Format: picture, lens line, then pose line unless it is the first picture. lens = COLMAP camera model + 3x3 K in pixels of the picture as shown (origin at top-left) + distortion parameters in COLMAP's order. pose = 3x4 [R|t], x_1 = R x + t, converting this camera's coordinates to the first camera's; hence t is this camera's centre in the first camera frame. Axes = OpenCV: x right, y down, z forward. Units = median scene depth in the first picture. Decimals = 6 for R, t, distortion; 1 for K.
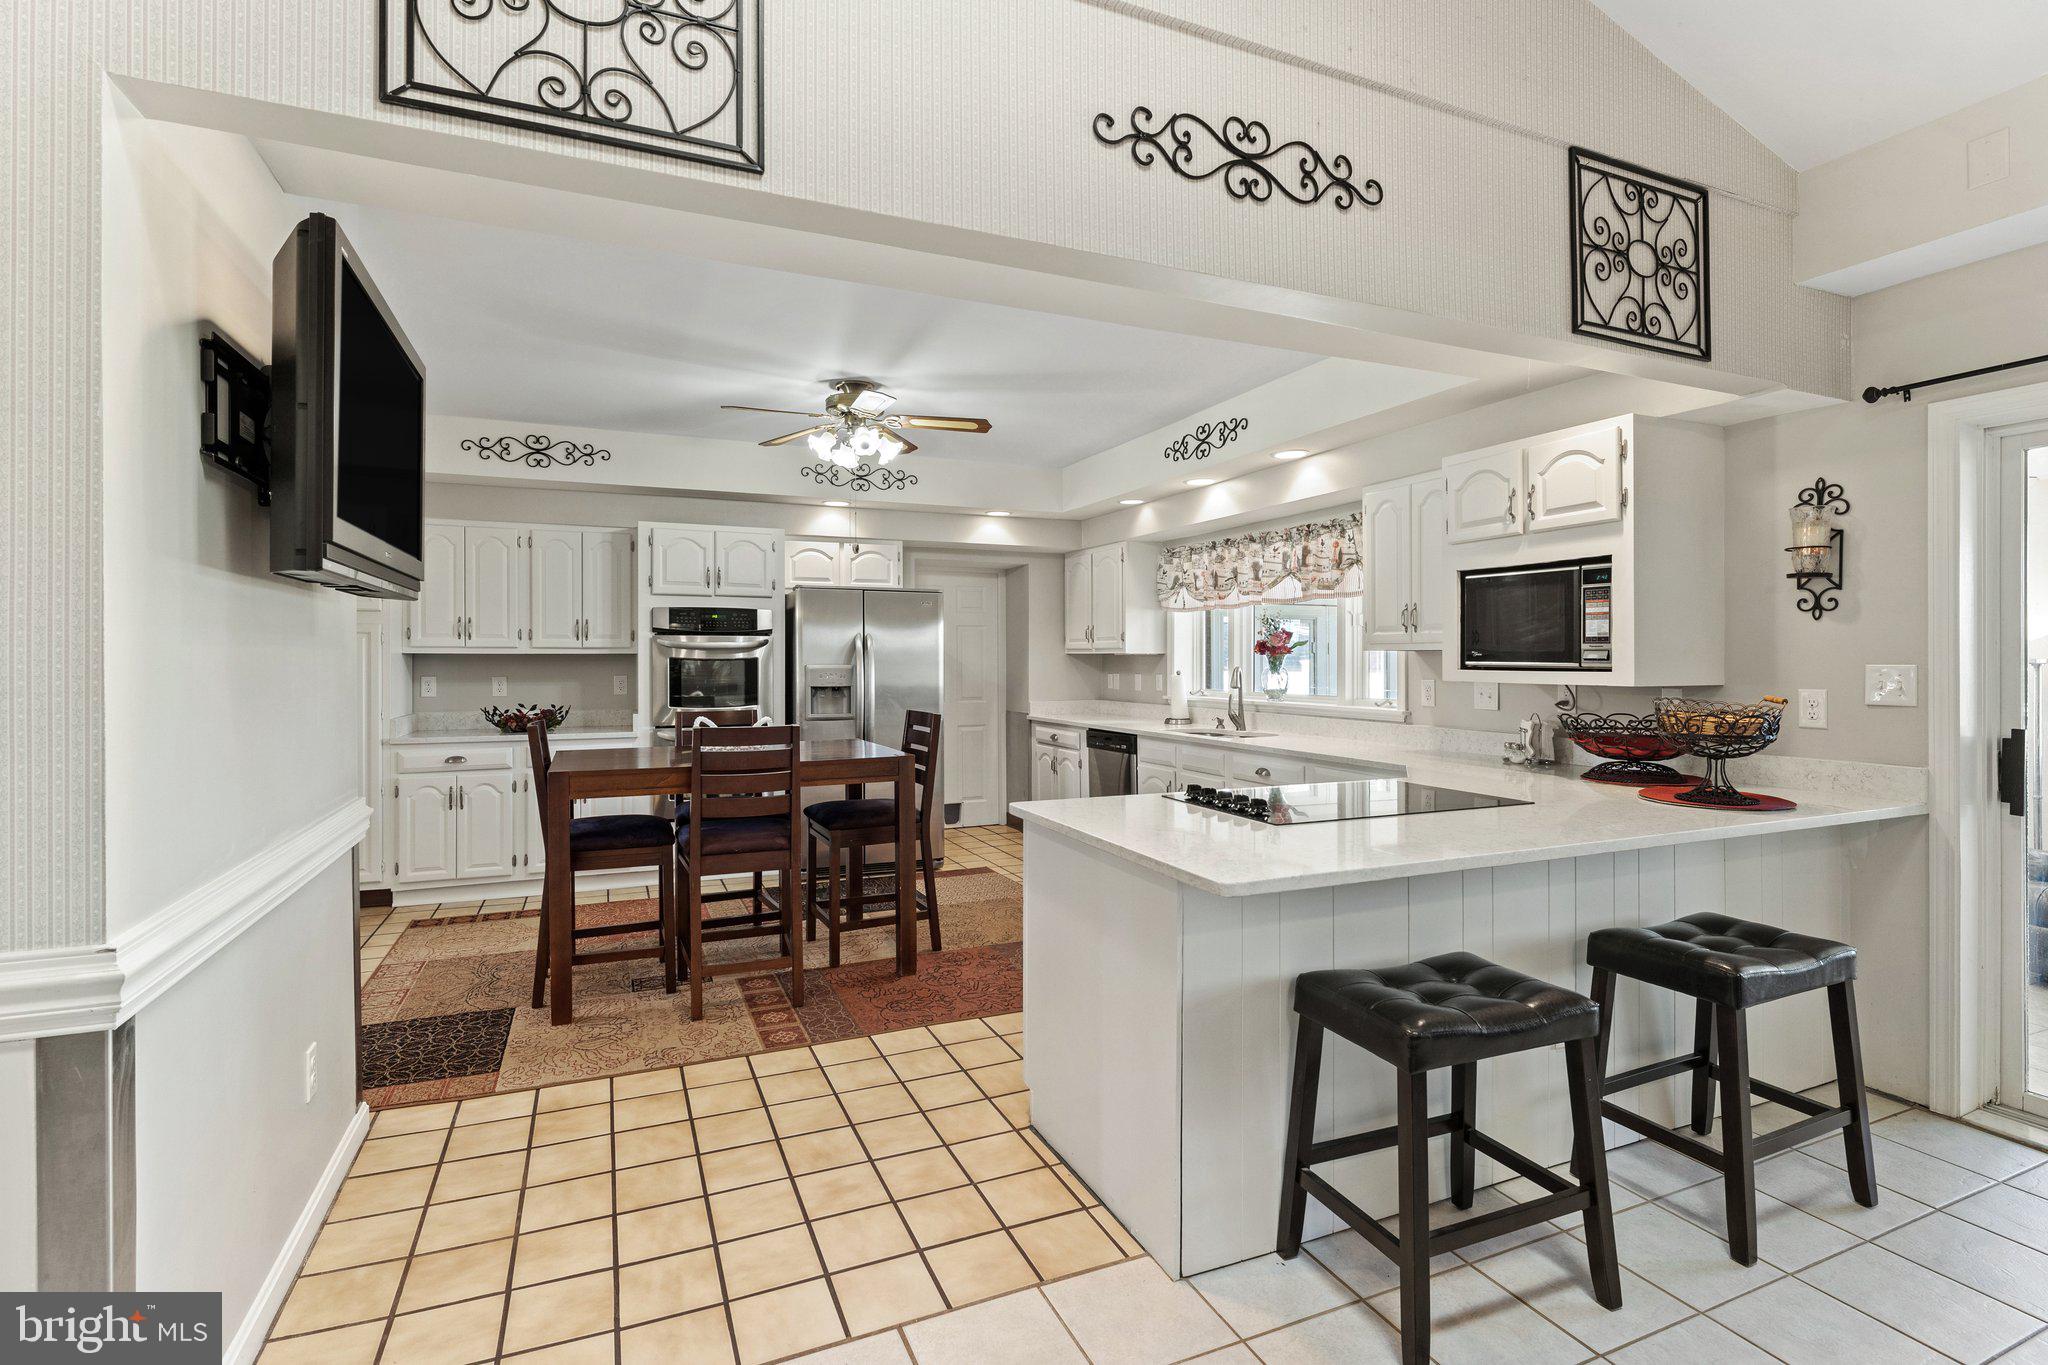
lens RADIAL K [[950.2, 0, 1013.9], [0, 950.2, 668.8], [0, 0, 1]] dist [-0.005760, -0.000315]
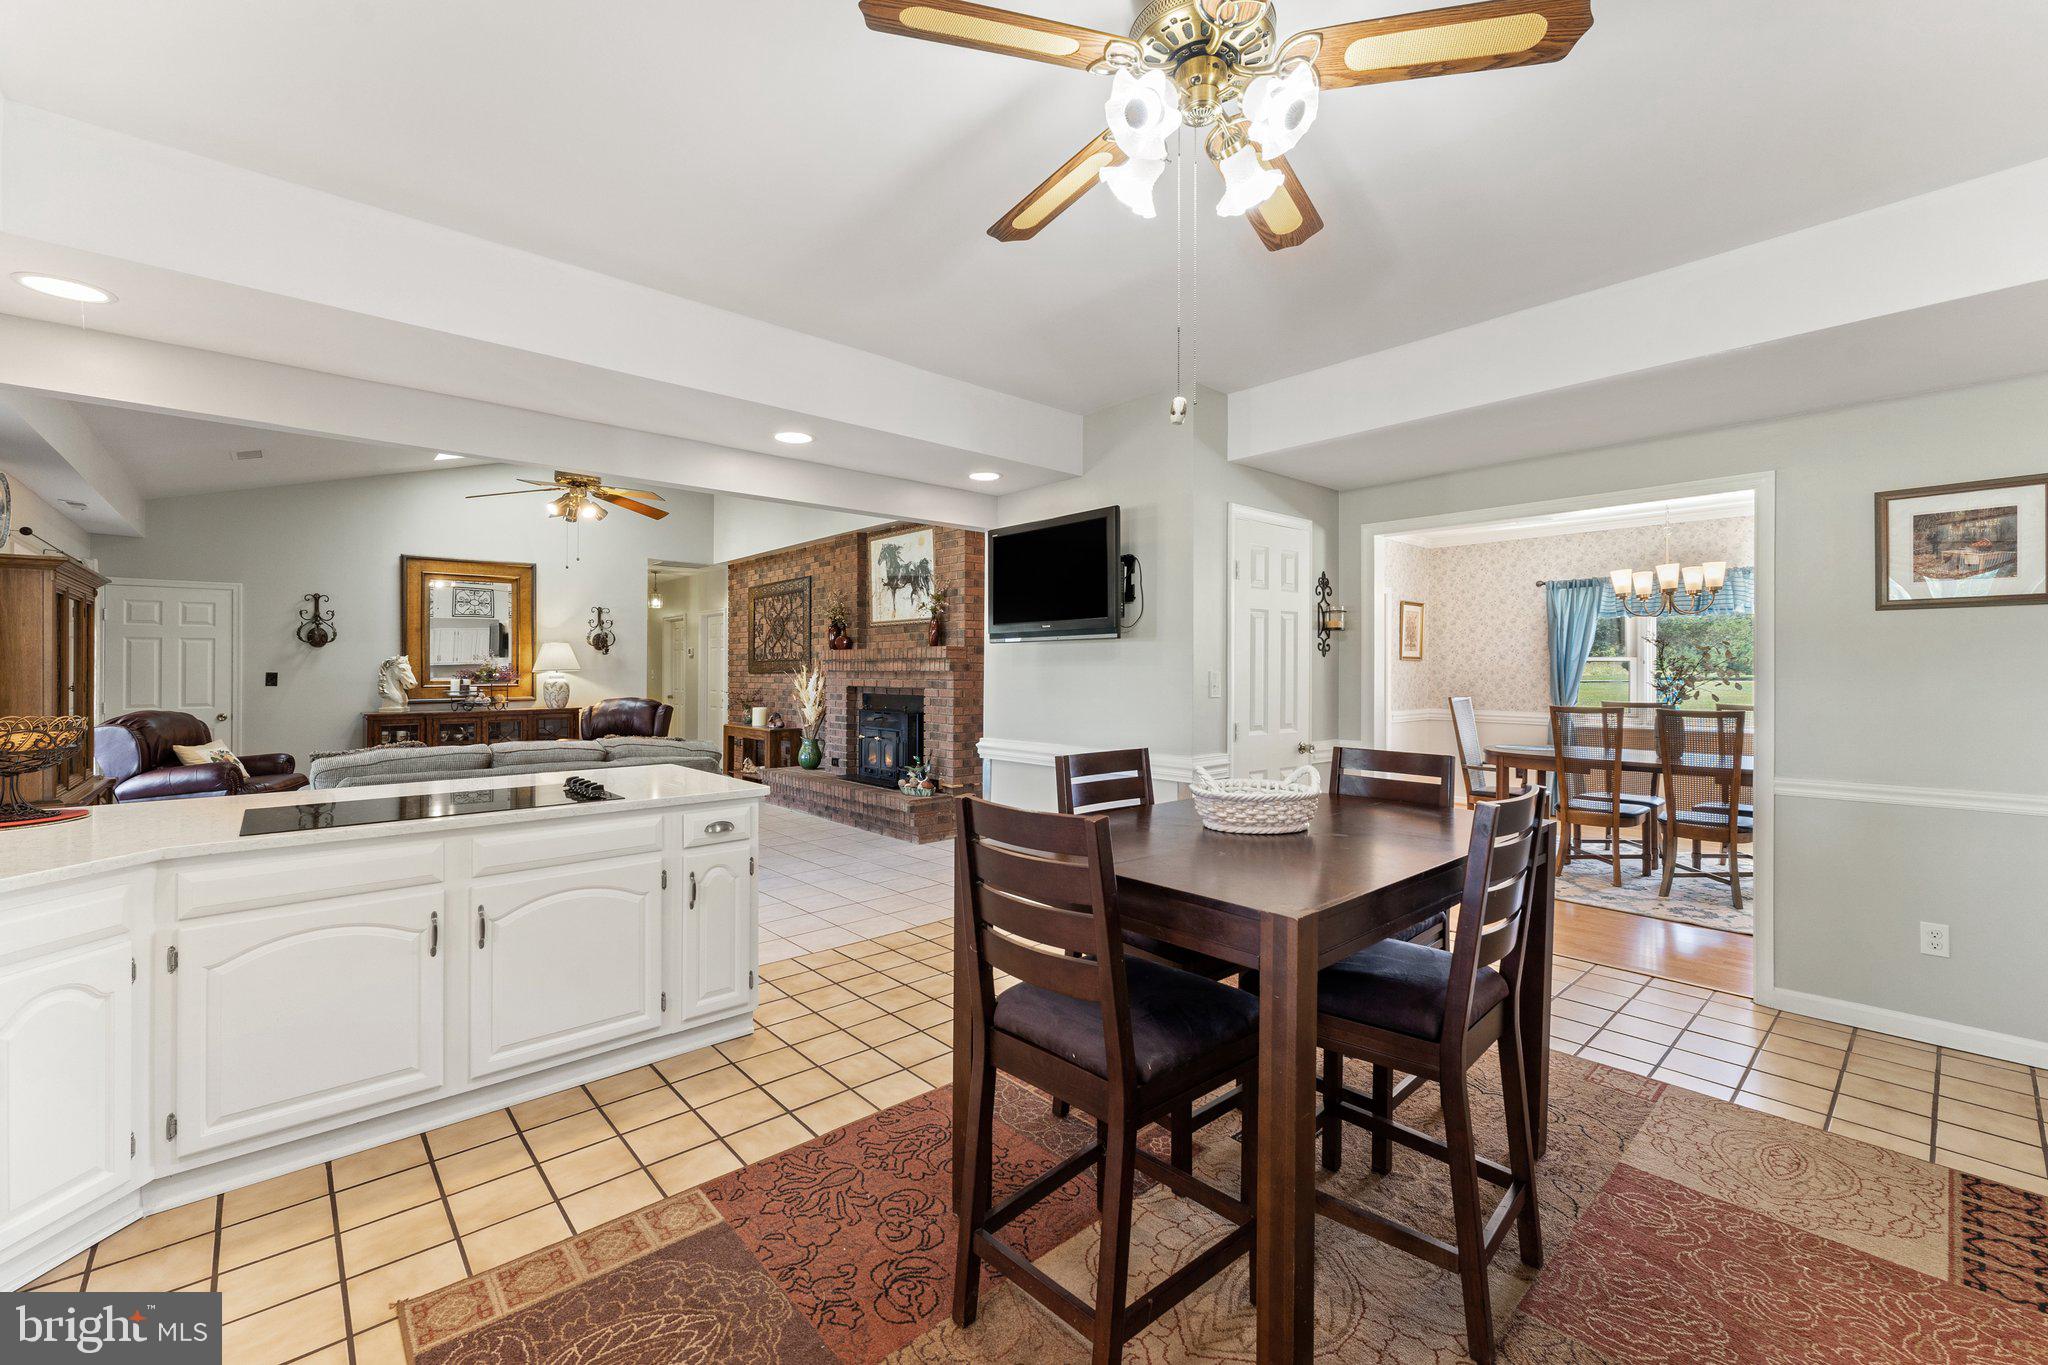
lens RADIAL K [[828.7, 0, 1024.9], [0, 828.7, 671.0], [0, 0, 1]] dist [0.000322, -0.000165]
pose [[-0.948249, 0.001389, -0.317523, 0.012080], [-0.002335, 0.999933, 0.011346, -0.013412], [0.317518, 0.011500, -0.948183, 1.105564]]
